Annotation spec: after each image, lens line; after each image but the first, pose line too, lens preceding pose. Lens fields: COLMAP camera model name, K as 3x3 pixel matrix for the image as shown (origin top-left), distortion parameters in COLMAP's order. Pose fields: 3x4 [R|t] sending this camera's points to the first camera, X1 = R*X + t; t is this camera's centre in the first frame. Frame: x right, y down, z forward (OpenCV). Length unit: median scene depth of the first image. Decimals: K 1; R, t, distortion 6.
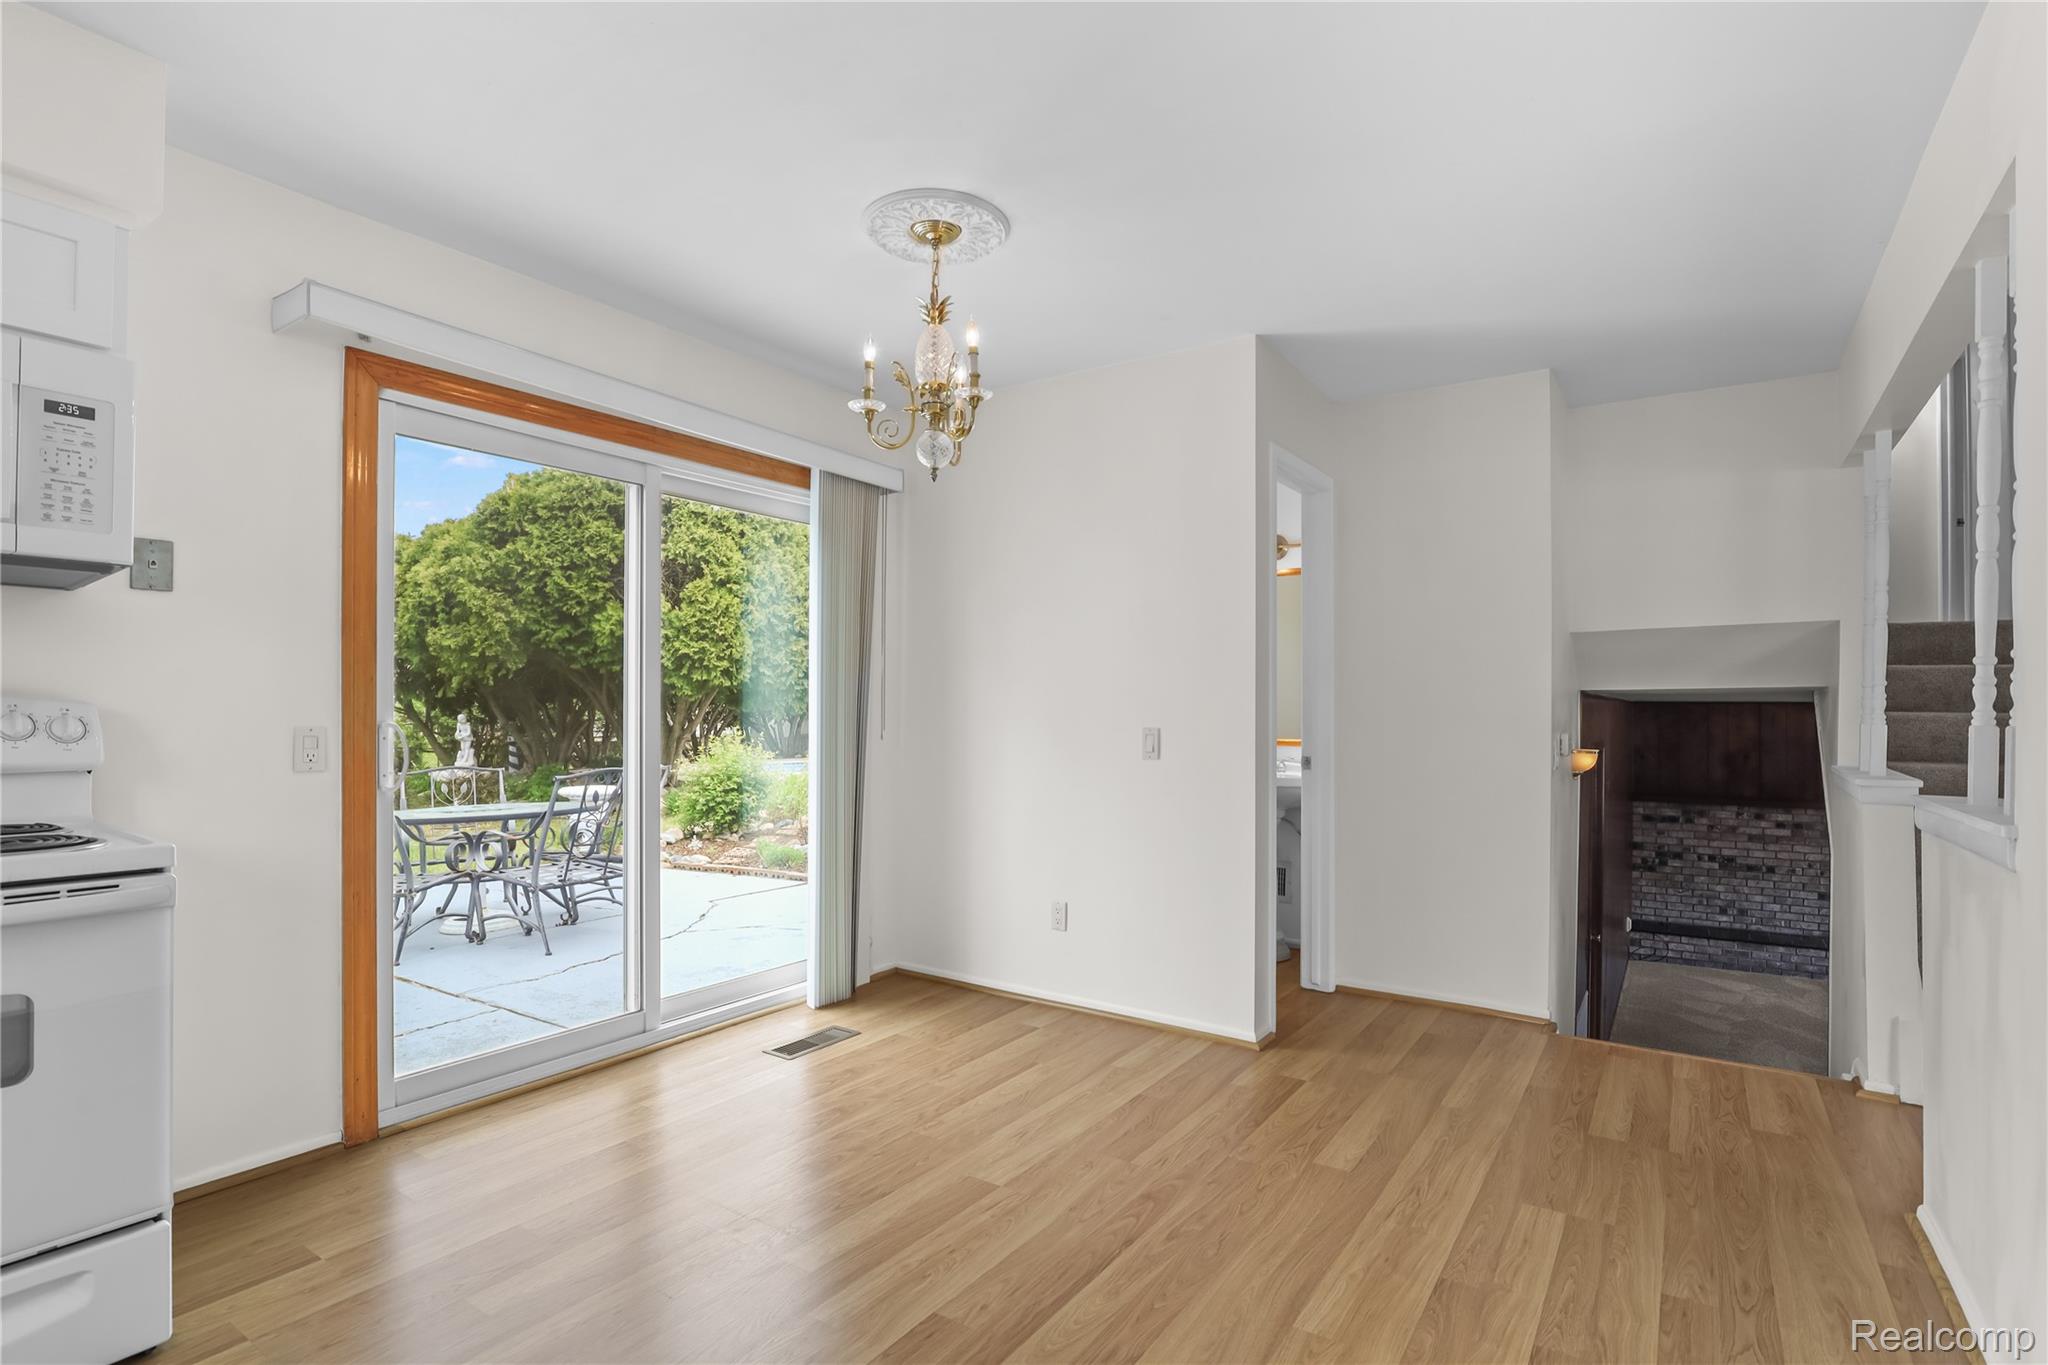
lens RADIAL K [[995.4, 0, 1019.1], [0, 995.4, 702.2], [0, 0, 1]] dist [-0.028758, 0.004142]
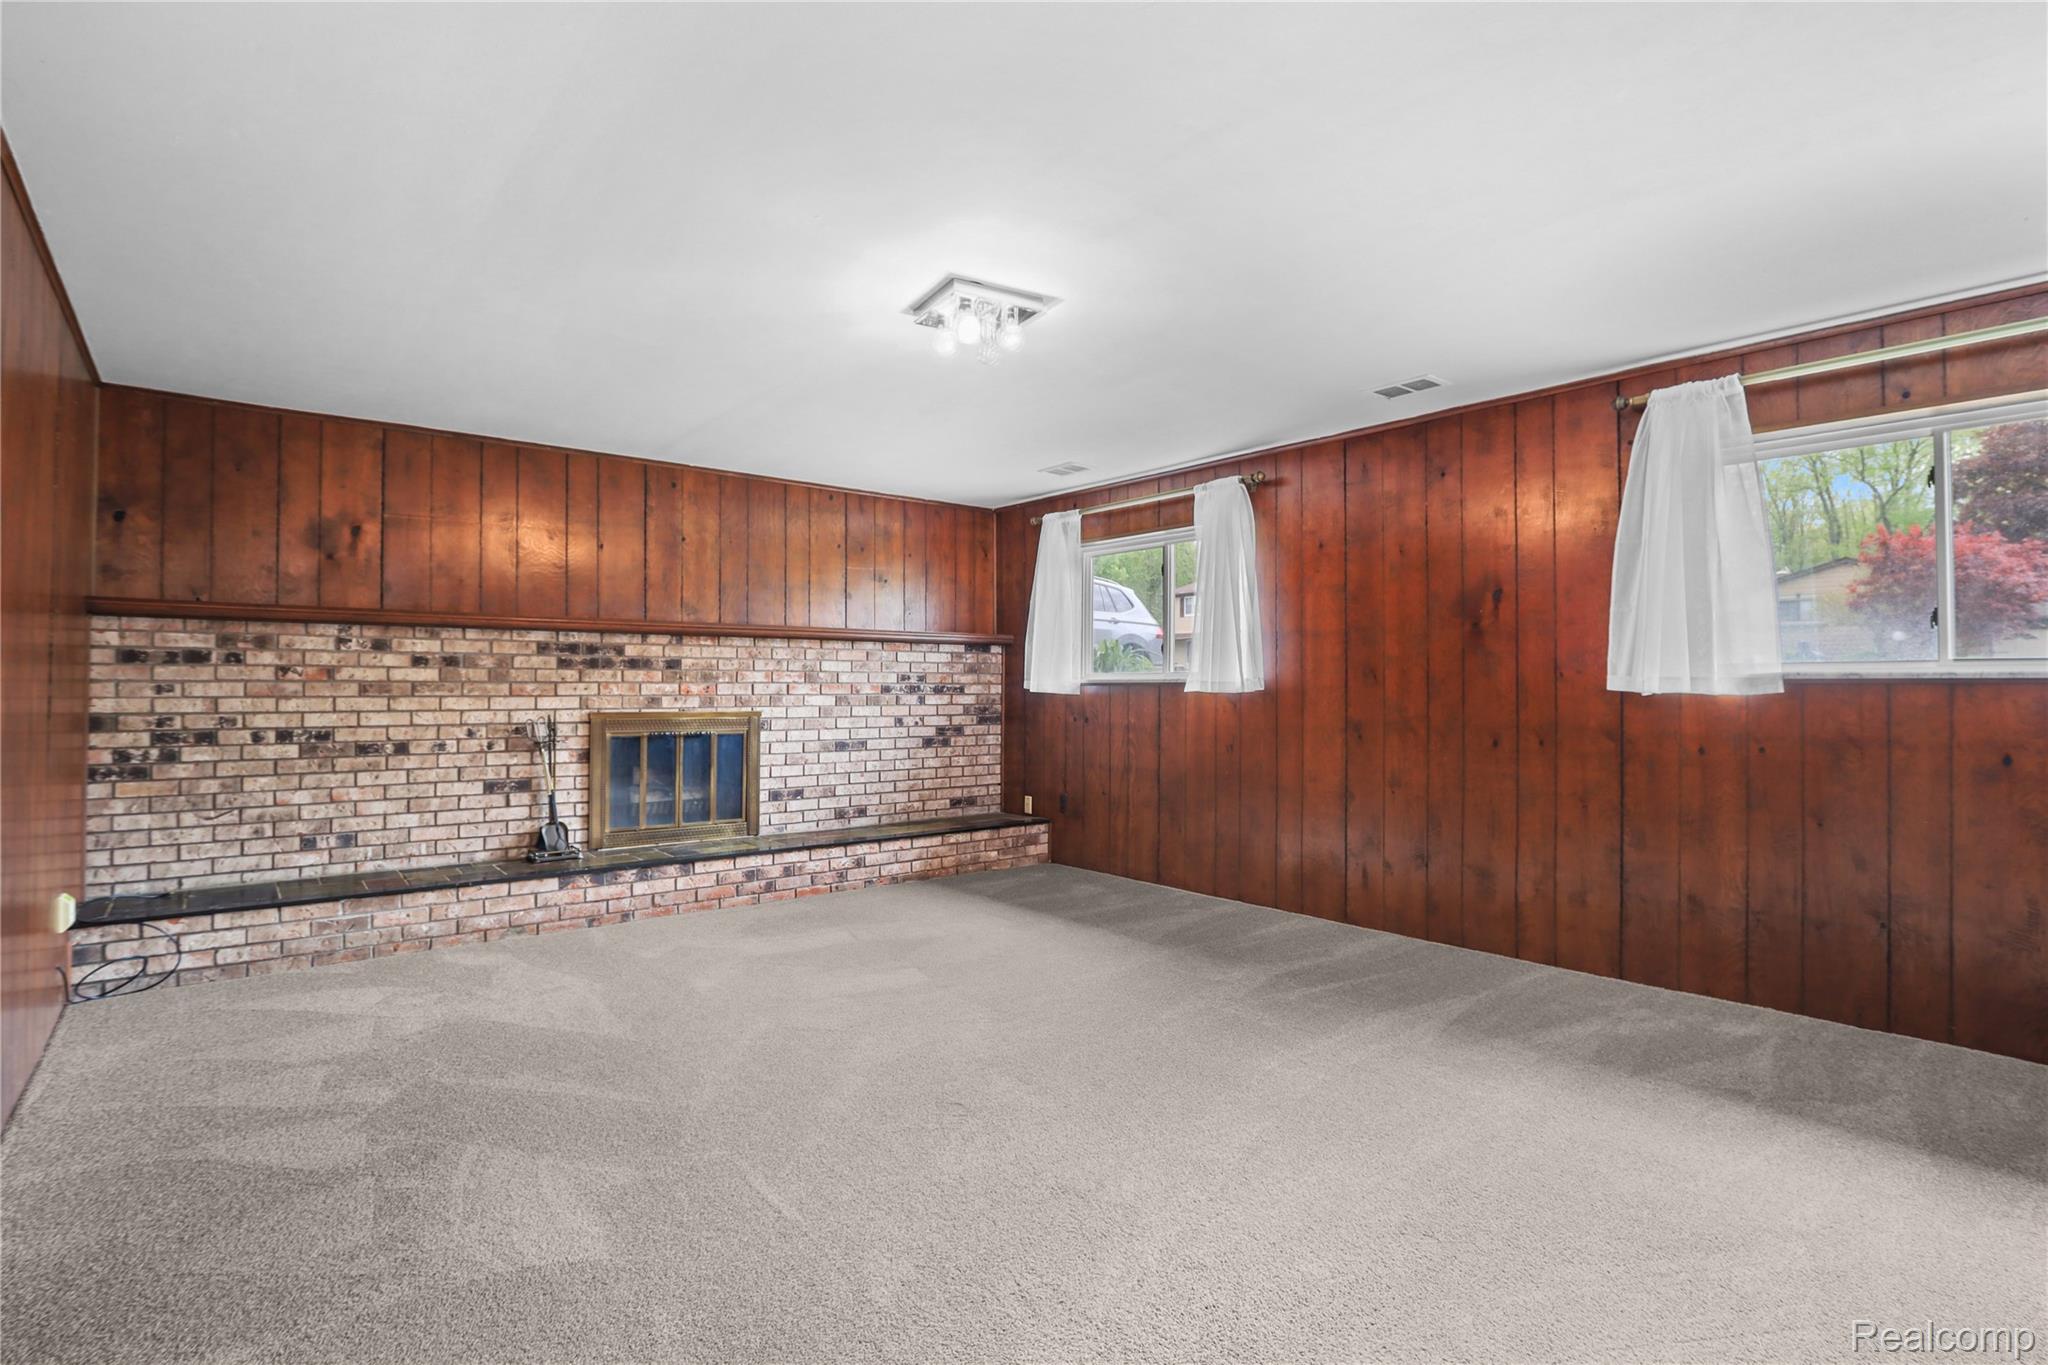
lens RADIAL K [[995.4, 0, 1035.2], [0, 995.4, 677.1], [0, 0, 1]] dist [-0.028758, 0.004142]
pose [[0.277851, 0.007121, 0.960598, 0.360033], [-0.010428, 0.999936, -0.004397, 0.131258], [-0.960568, -0.008796, 0.277908, 0.532022]]
